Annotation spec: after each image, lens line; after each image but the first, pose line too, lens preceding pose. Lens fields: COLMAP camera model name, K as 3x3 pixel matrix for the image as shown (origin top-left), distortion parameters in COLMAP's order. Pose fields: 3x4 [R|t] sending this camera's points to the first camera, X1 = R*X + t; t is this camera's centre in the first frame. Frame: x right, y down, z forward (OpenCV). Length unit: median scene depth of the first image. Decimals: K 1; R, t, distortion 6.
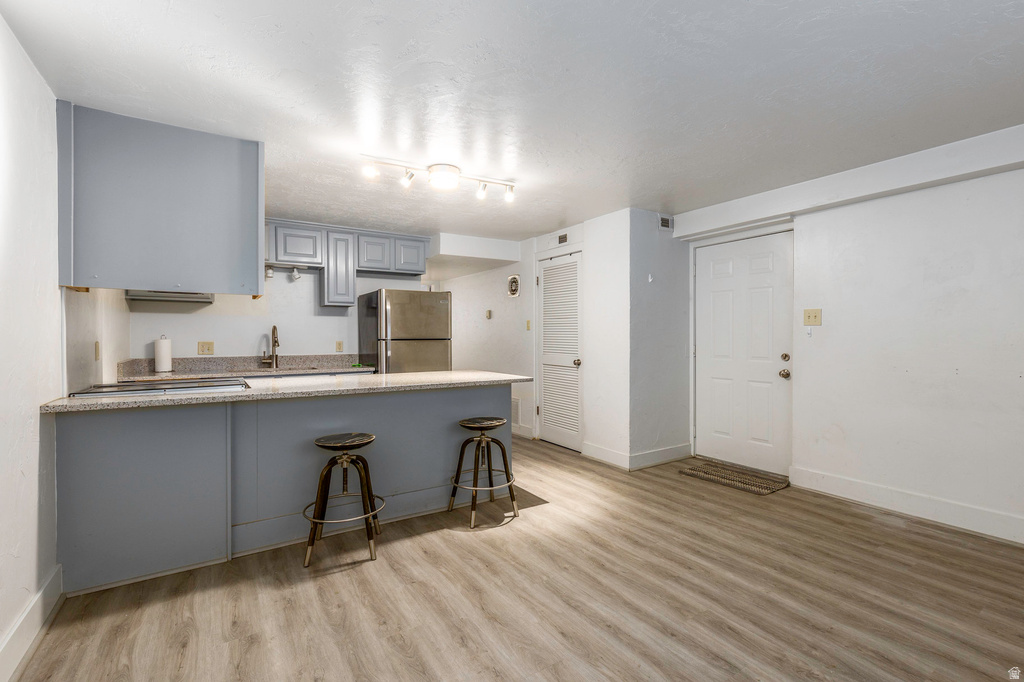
lens RADIAL K [[460.8, 0, 516.6], [0, 460.8, 338.5], [0, 0, 1]] dist [0.012993, -0.000503]
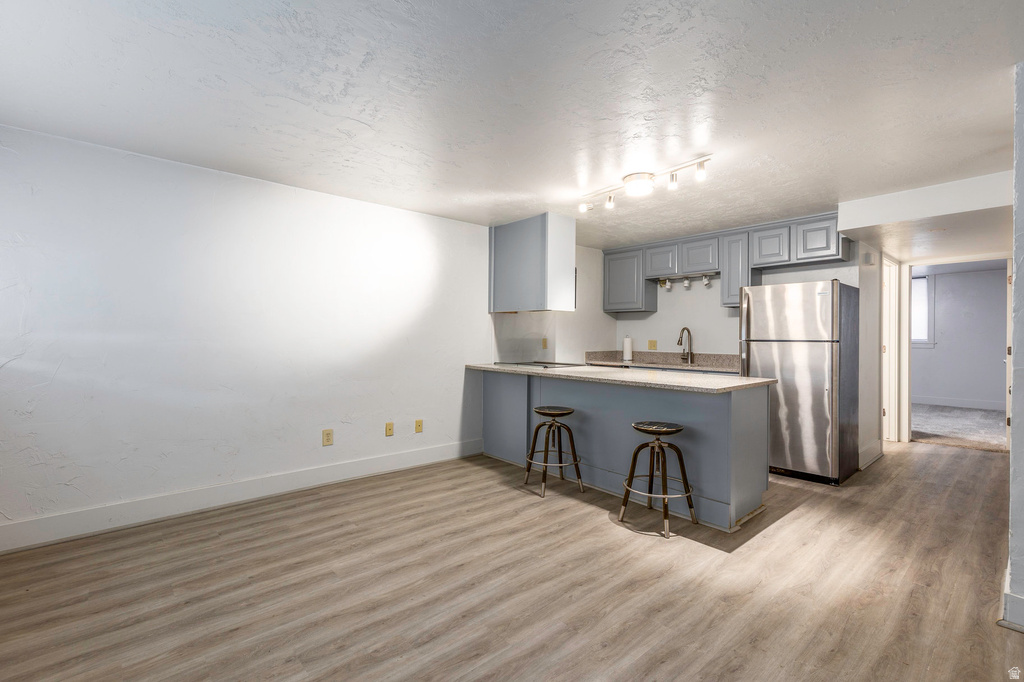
lens RADIAL K [[460.8, 0, 516.6], [0, 460.8, 338.5], [0, 0, 1]] dist [0.012993, -0.000503]
pose [[0.155603, 0.008476, -0.987783, 0.793995], [-0.008994, 0.999934, 0.007163, -0.005534], [0.987779, 0.007769, 0.155669, 0.536501]]
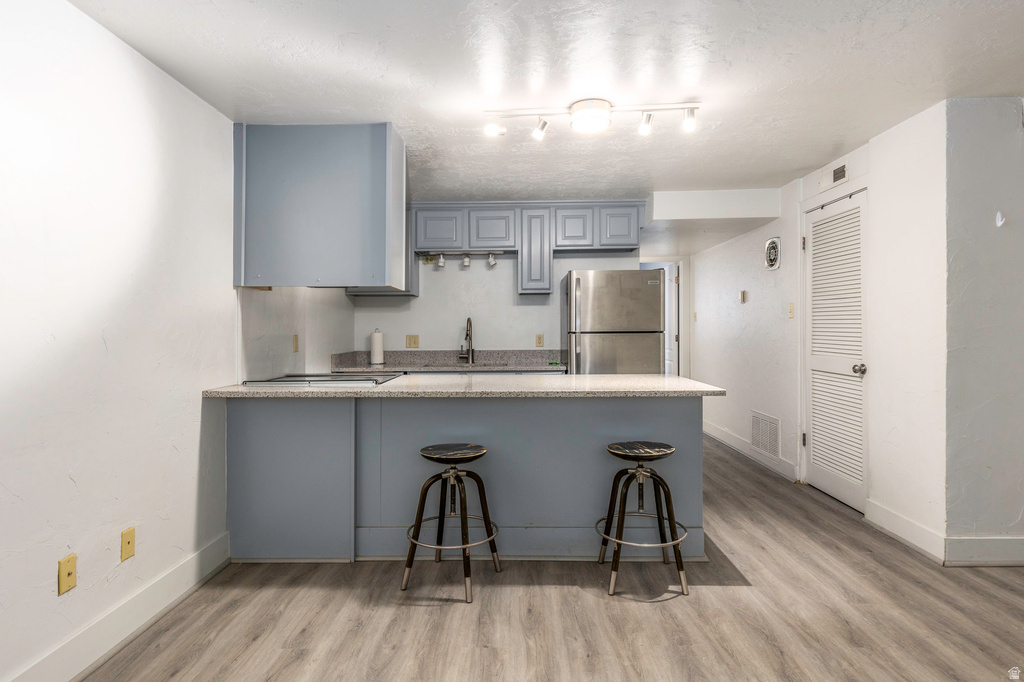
lens RADIAL K [[554.7, 0, 512.9], [0, 554.7, 328.4], [0, 0, 1]] dist [0.007065, 0.000374]
pose [[0.831270, -0.005446, -0.555842, 0.231234], [0.003345, 0.999983, -0.004795, -0.000822], [0.555859, 0.002127, 0.831274, 0.171886]]
